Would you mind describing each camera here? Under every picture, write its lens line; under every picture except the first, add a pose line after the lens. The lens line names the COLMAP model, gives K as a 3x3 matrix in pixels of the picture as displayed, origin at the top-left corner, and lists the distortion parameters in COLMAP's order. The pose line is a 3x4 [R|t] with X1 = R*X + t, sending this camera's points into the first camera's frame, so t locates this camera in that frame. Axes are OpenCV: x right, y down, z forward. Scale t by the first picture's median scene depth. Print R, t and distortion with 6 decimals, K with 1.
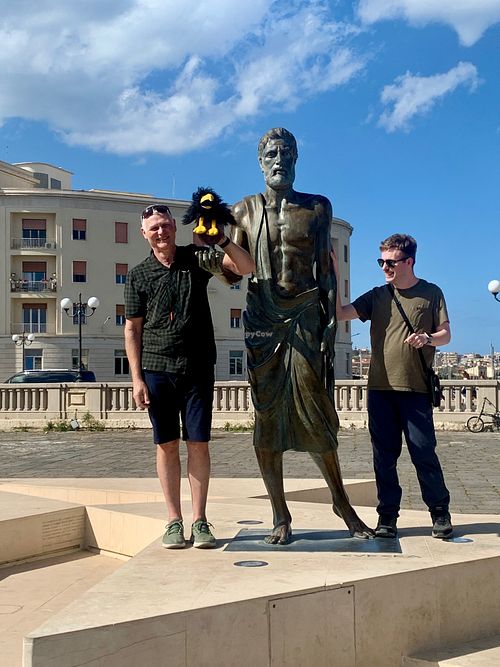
lens RADIAL K [[982.2, 0, 244.9], [0, 982.2, 334.5], [0, 0, 1]] dist [0.049440, 0.000000]
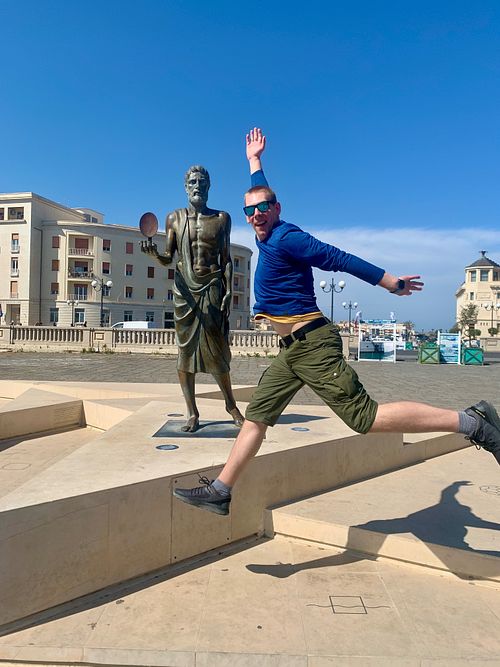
lens RADIAL K [[502.5, 0, 250.9], [0, 502.5, 333.7], [0, 0, 1]] dist [0.006274, -0.020191]
pose [[0.993441, 0.031042, 0.110049, 0.036414], [-0.036927, 0.997972, 0.051841, 0.009965], [-0.108217, -0.055565, 0.992573, 0.184640]]
